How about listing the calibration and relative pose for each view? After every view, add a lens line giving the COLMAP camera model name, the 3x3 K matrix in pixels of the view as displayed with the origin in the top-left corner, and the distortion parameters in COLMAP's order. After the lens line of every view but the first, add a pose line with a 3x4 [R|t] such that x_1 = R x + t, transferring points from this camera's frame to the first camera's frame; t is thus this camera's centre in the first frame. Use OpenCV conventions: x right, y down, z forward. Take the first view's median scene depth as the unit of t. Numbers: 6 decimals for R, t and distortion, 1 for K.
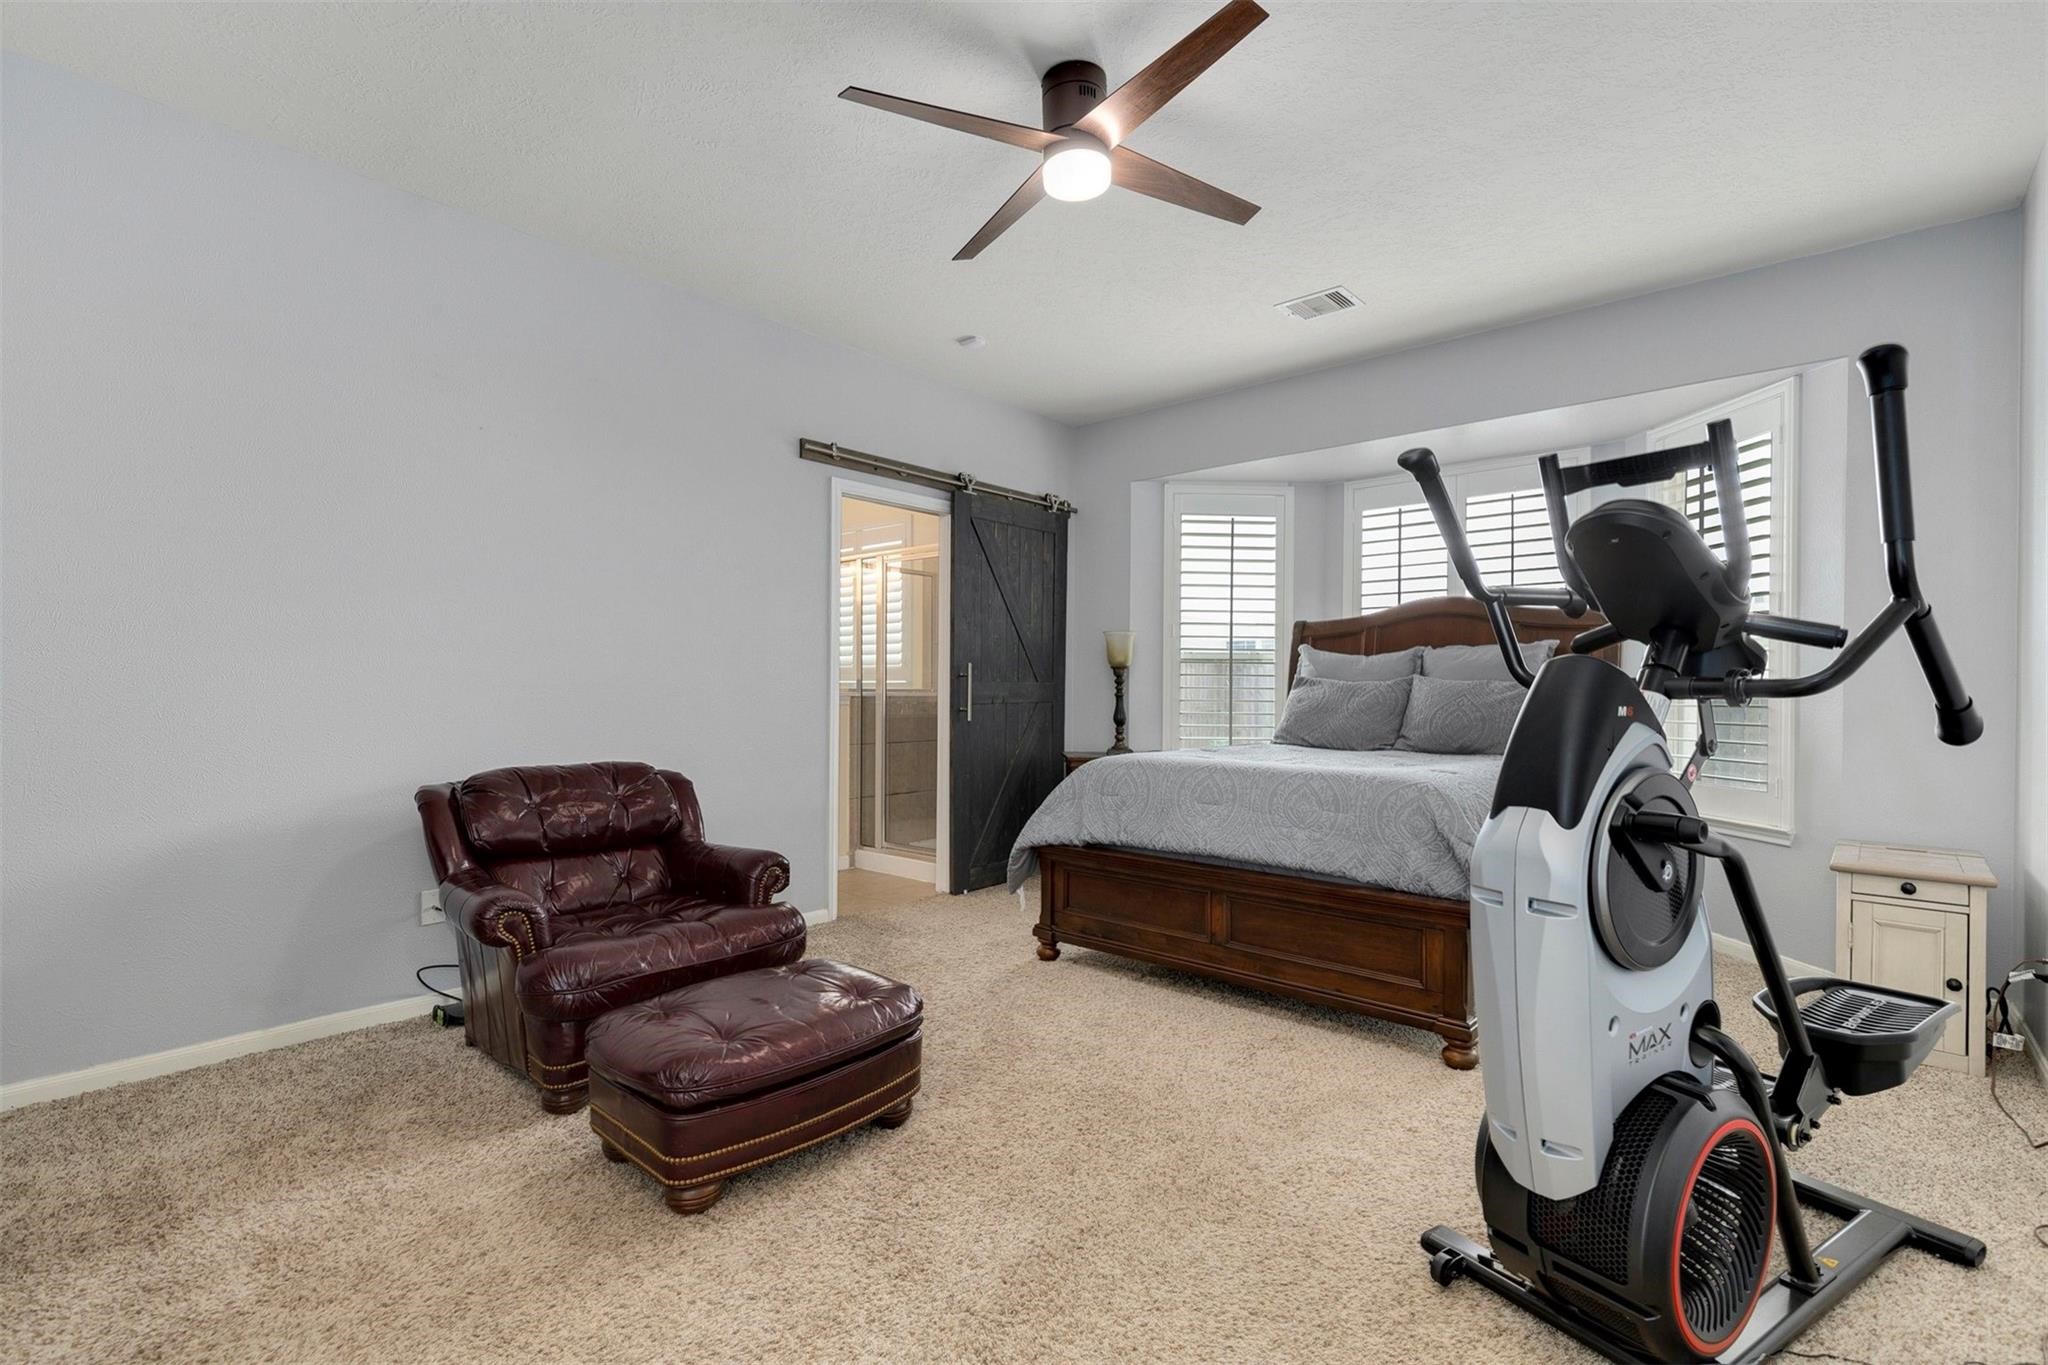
lens RADIAL K [[947.9, 0, 1004.8], [0, 947.9, 701.8], [0, 0, 1]] dist [0.018621, -0.000091]
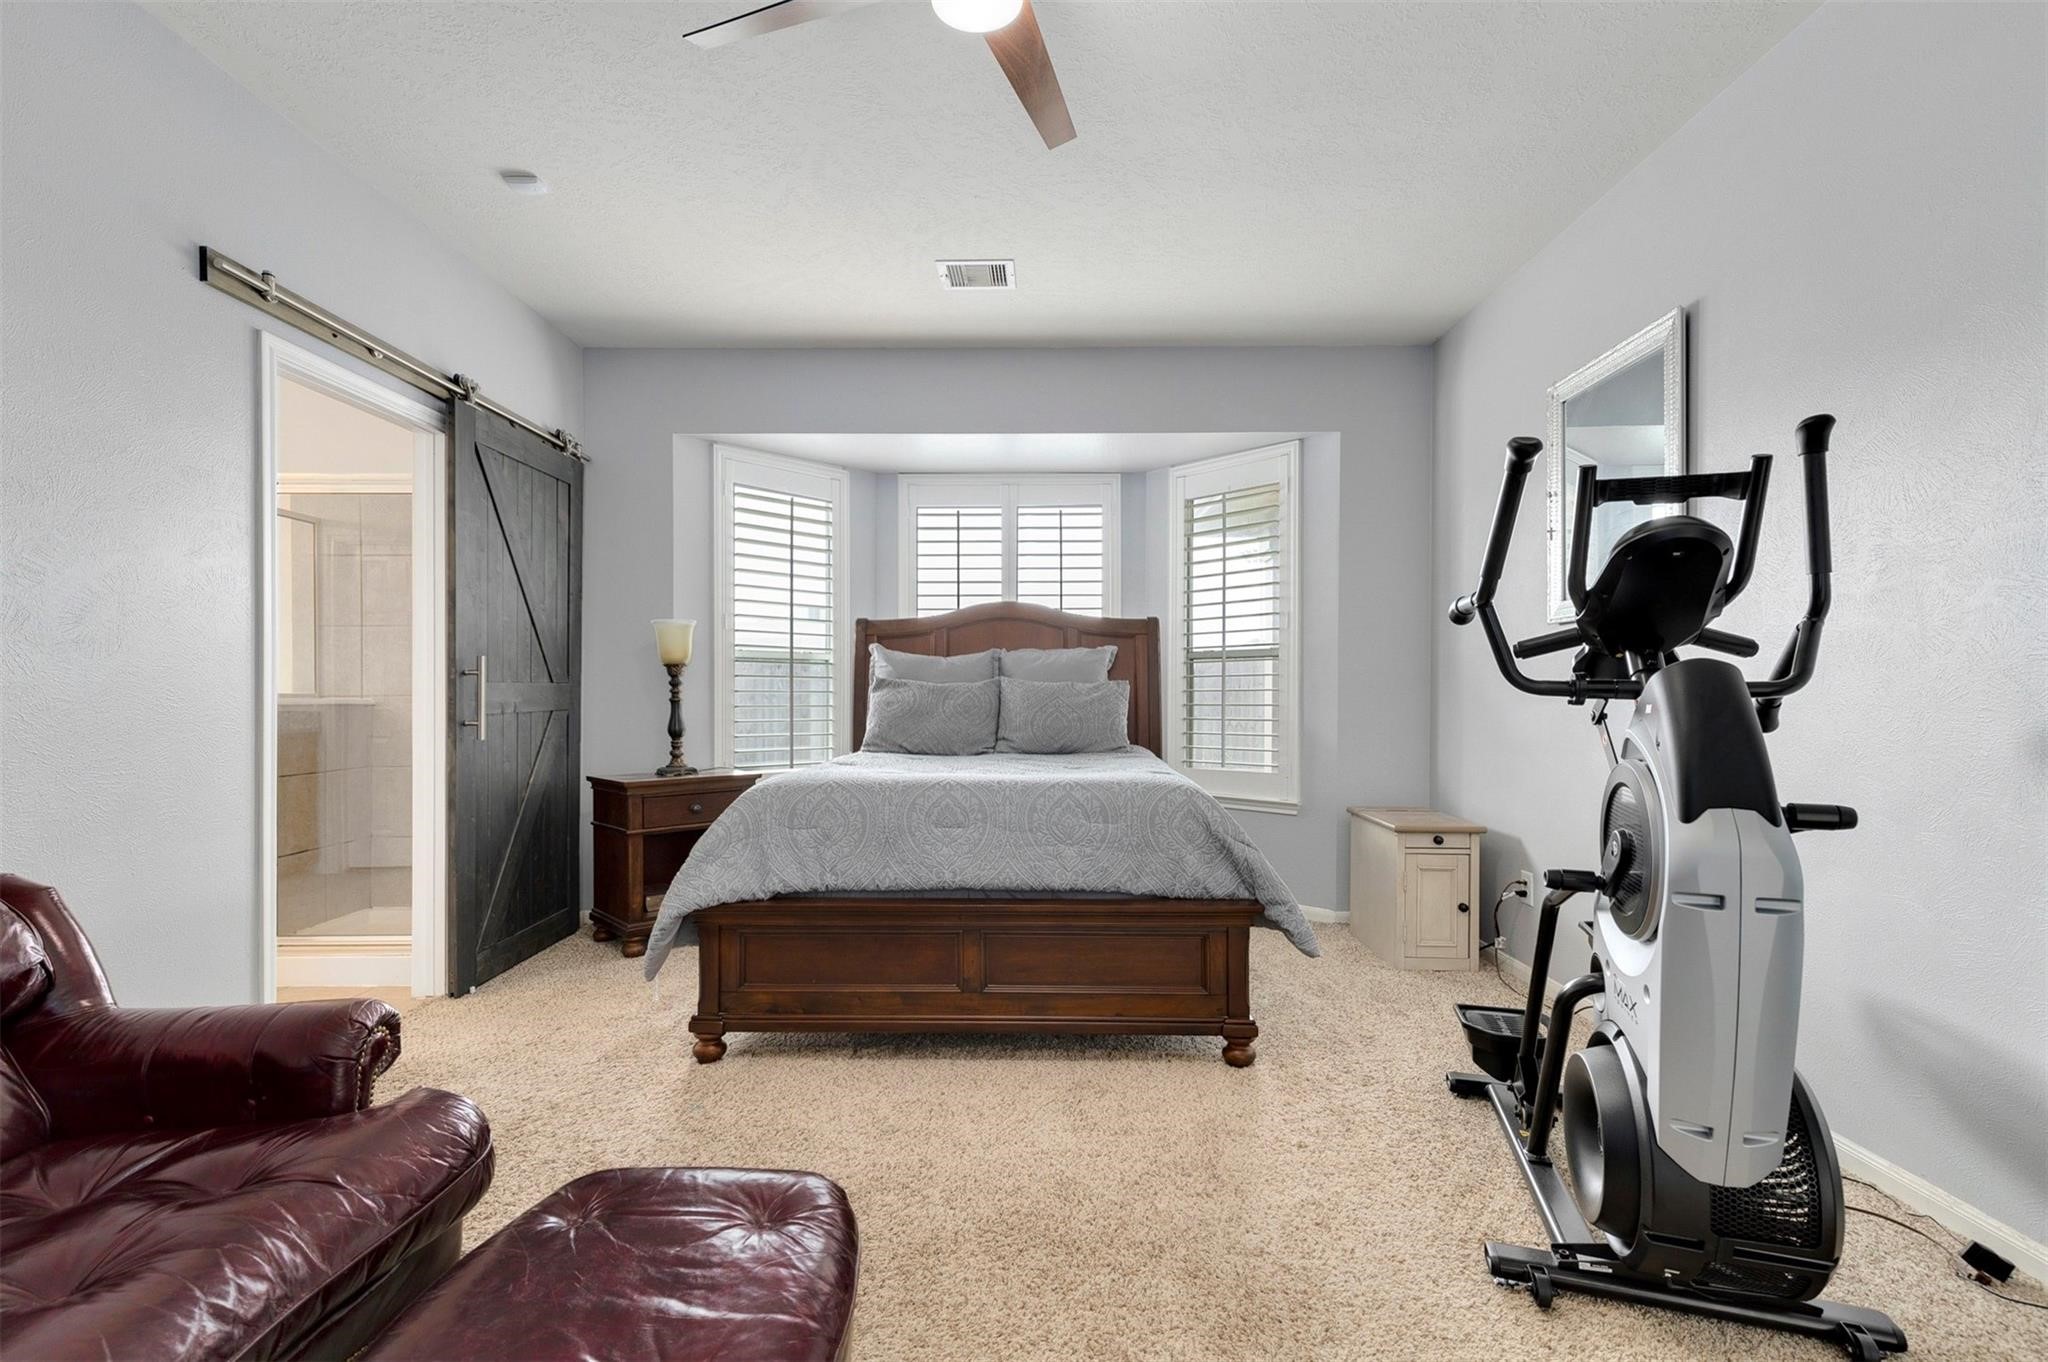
lens RADIAL K [[947.9, 0, 1004.8], [0, 947.9, 700.3], [0, 0, 1]] dist [0.018621, -0.000091]
pose [[0.744592, -0.007825, 0.667474, -0.274838], [0.011656, 0.999931, -0.001281, -0.003687], [-0.667418, 0.008734, 0.744632, 0.296187]]
